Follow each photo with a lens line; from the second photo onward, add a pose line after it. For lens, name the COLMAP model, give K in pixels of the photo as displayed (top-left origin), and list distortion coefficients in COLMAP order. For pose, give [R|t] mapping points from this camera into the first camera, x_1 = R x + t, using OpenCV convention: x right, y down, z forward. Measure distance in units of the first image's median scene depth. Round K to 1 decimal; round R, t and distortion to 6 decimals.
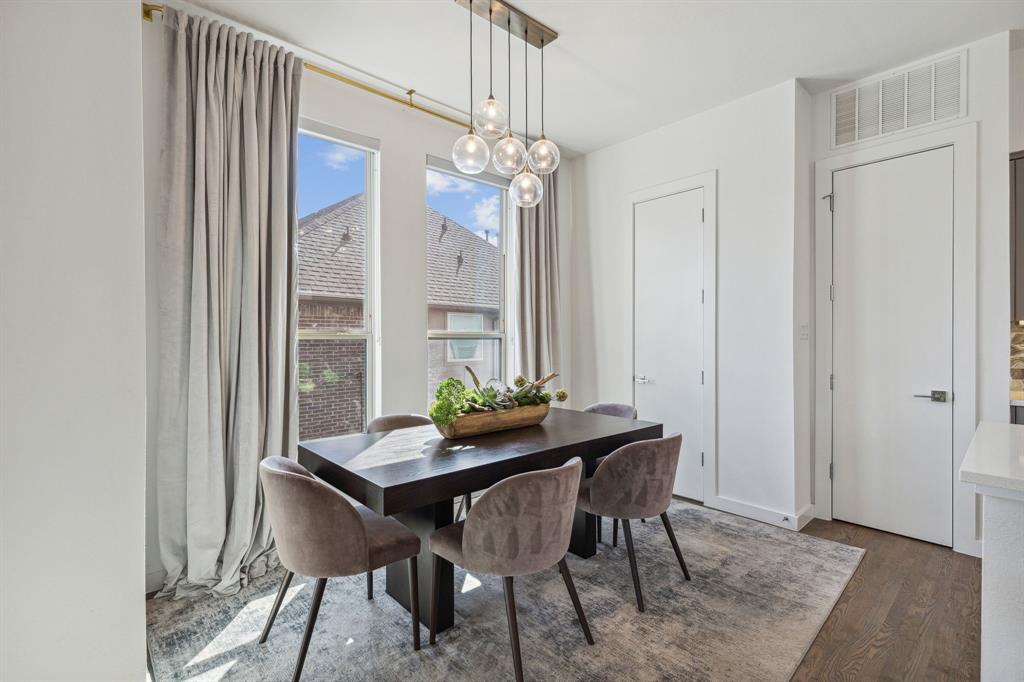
lens RADIAL K [[468.4, 0, 485.1], [0, 468.4, 337.3], [0, 0, 1]] dist [0.004464, -0.000179]
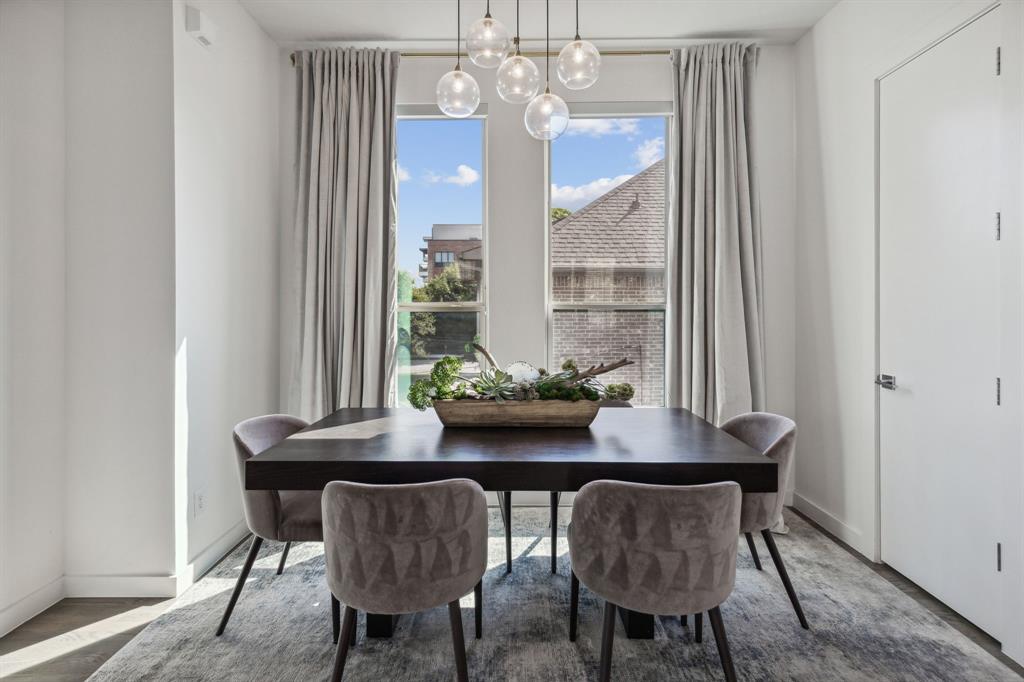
lens RADIAL K [[468.4, 0, 510.2], [0, 468.4, 306.7], [0, 0, 1]] dist [0.004464, -0.000179]
pose [[0.747959, -0.001829, -0.663742, 0.481017], [0.000296, 0.999997, -0.002421, -0.003144], [0.663745, 0.001615, 0.747957, 0.340649]]
